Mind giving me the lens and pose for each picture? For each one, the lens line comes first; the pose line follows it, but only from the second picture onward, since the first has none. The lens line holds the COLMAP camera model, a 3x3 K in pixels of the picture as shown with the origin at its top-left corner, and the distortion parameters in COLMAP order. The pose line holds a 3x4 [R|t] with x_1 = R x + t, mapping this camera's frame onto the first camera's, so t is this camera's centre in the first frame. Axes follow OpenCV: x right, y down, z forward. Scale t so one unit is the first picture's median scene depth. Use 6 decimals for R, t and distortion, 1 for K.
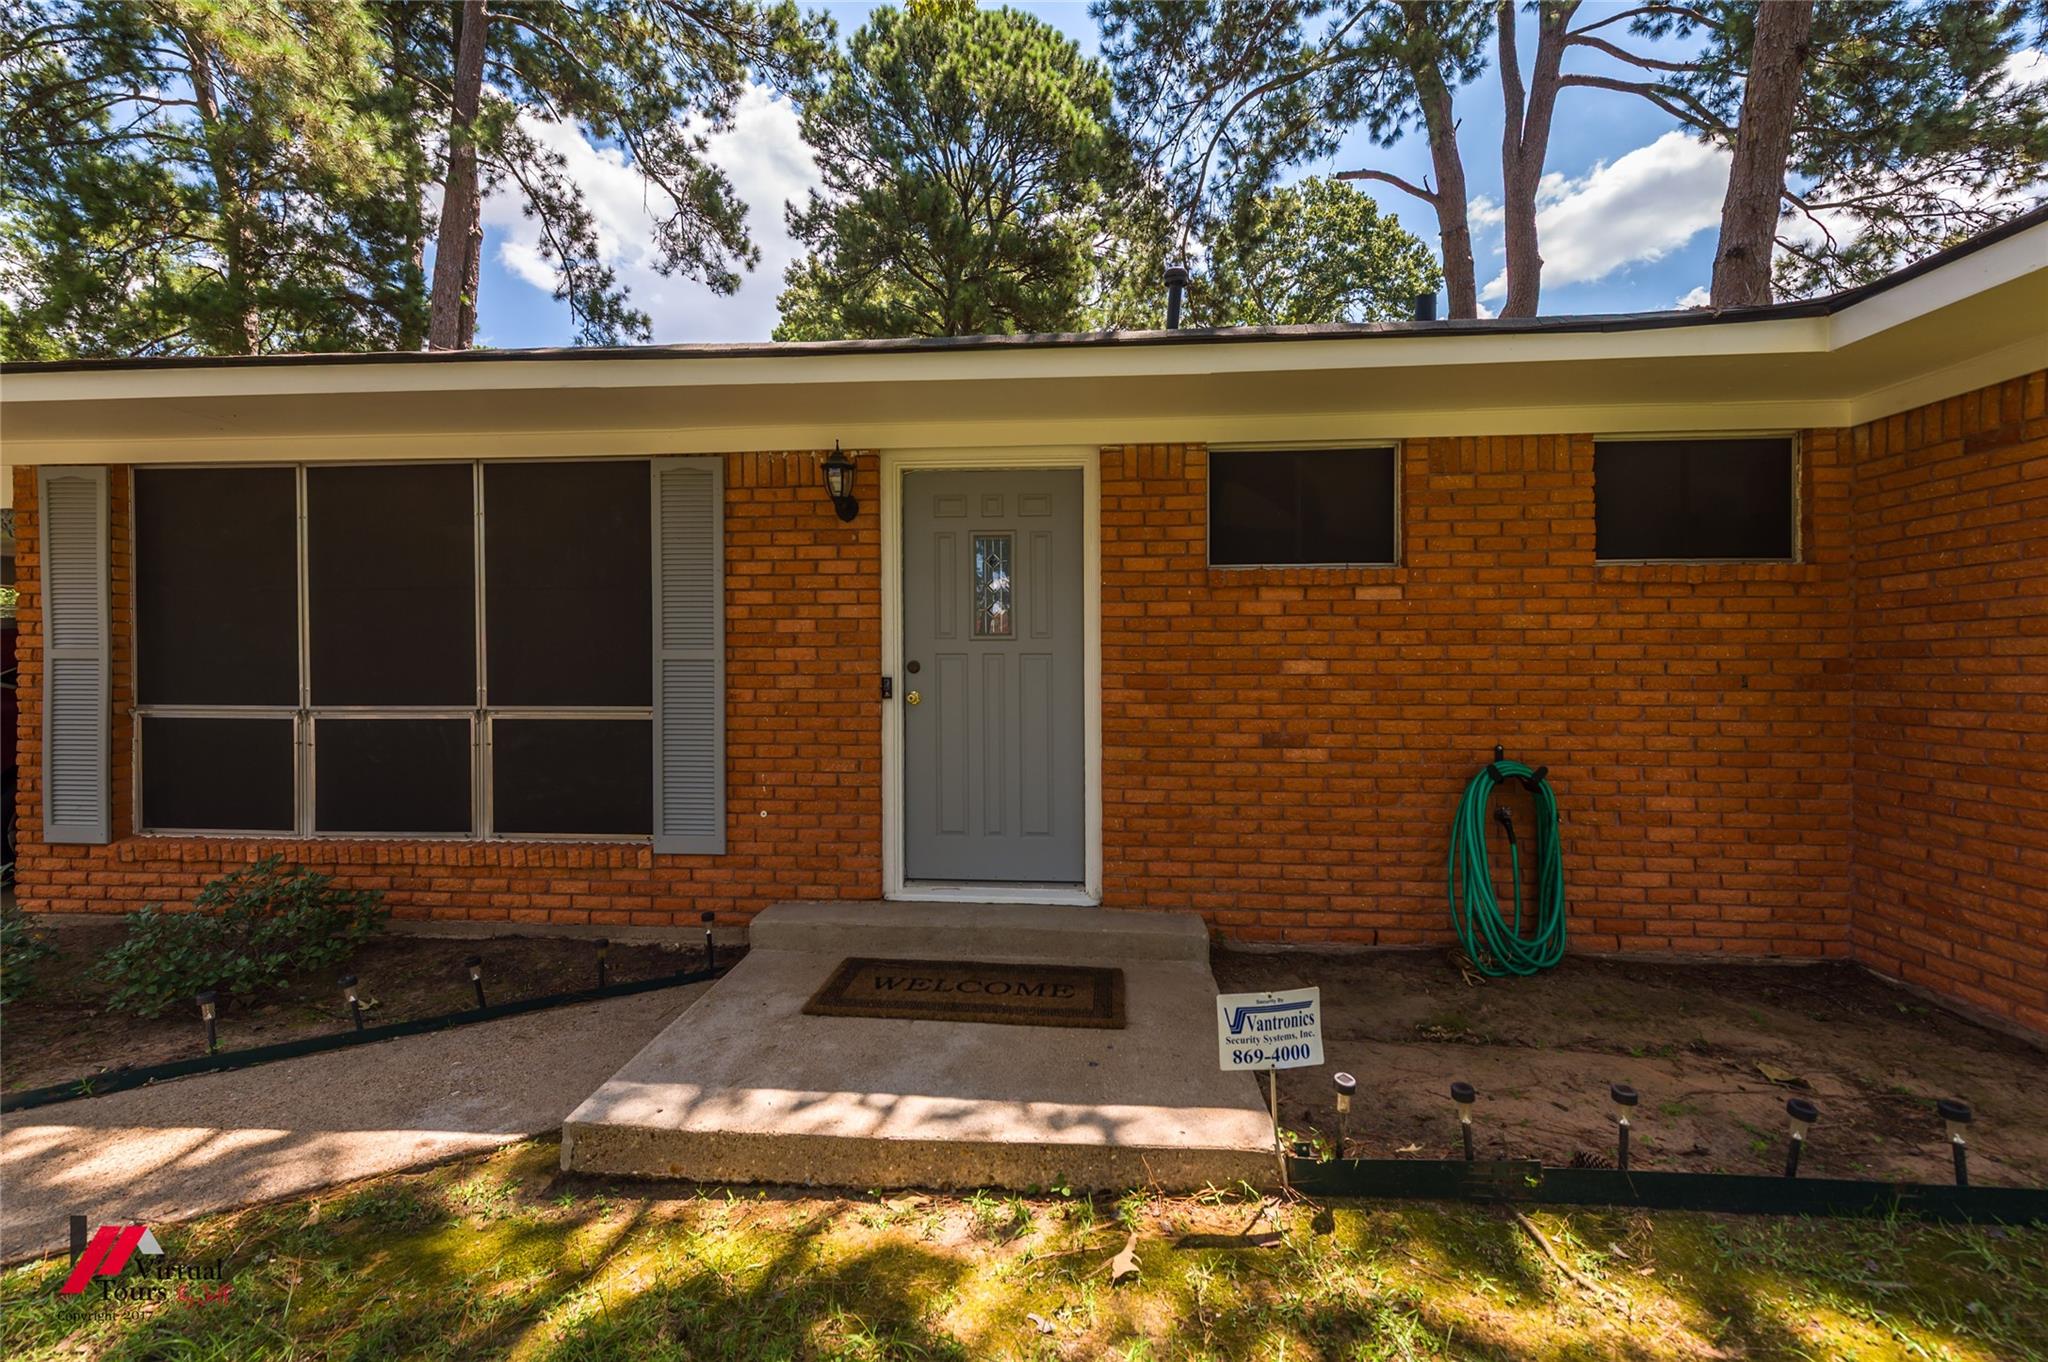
lens RADIAL K [[840.9, 0, 1023.0], [0, 840.9, 649.5], [0, 0, 1]] dist [0.009982, -0.000381]
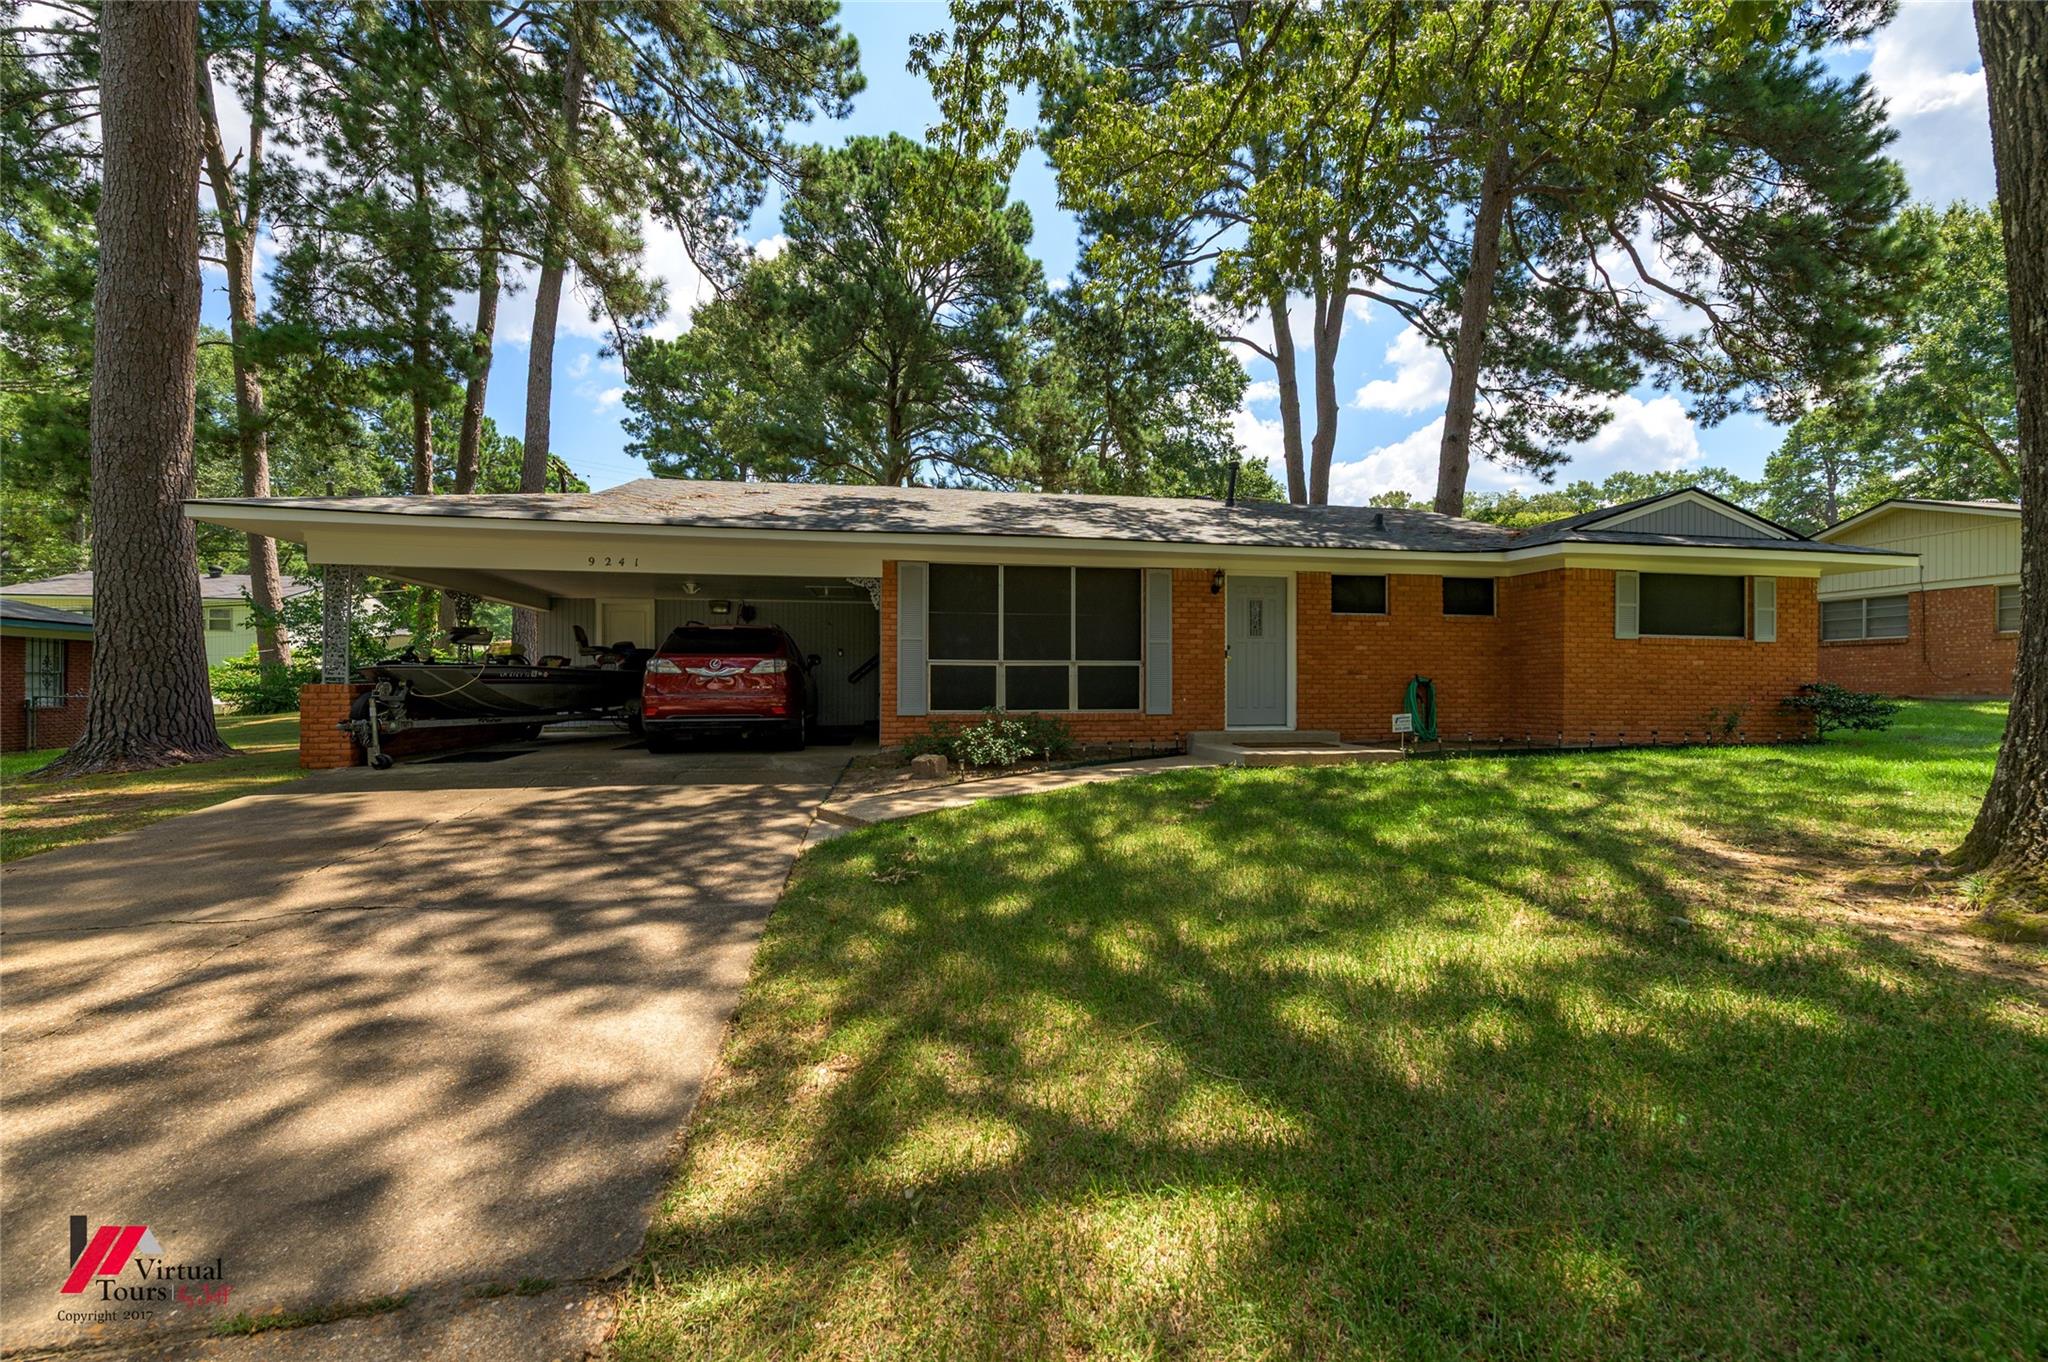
lens RADIAL K [[836.3, 0, 1024.0], [0, 836.3, 681.0], [0, 0, 1]] dist [0.015509, -0.000270]
pose [[0.966276, 0.003367, 0.257488, -0.336885], [-0.004920, 0.999973, 0.005387, 0.027107], [-0.257463, -0.006472, 0.966267, -0.334998]]
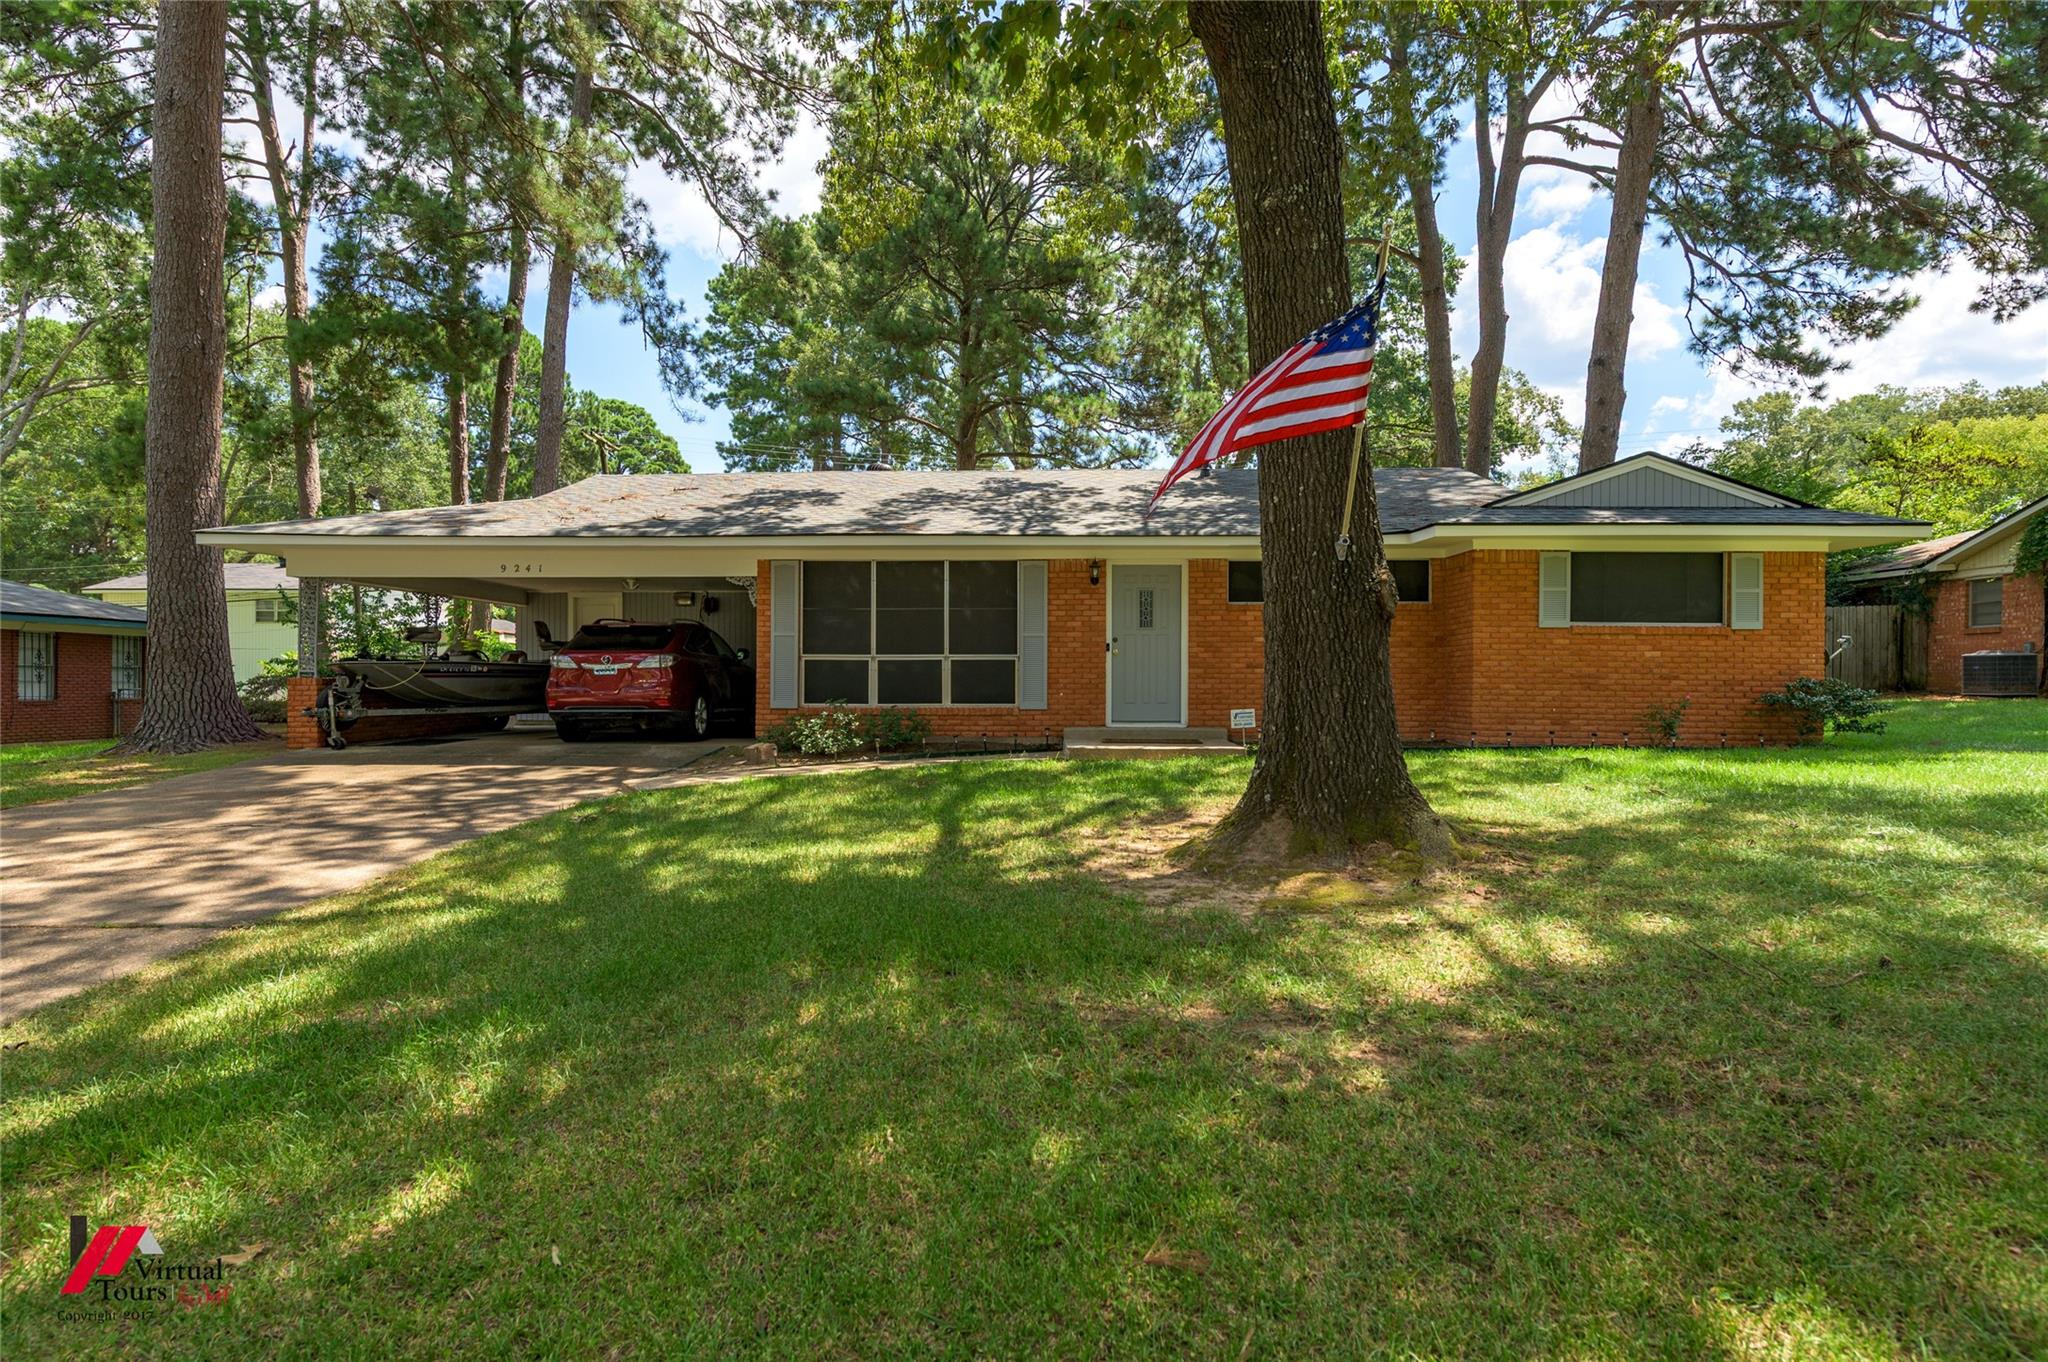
lens RADIAL K [[1137.0, 0, 1024.0], [0, 1137.0, 681.0], [0, 0, 1]] dist [0.020647, -0.000593]
pose [[0.998843, 0.002020, 0.048050, -0.132645], [-0.002687, 0.999901, 0.013830, 0.023051], [-0.048018, -0.013943, 0.998749, -0.580623]]
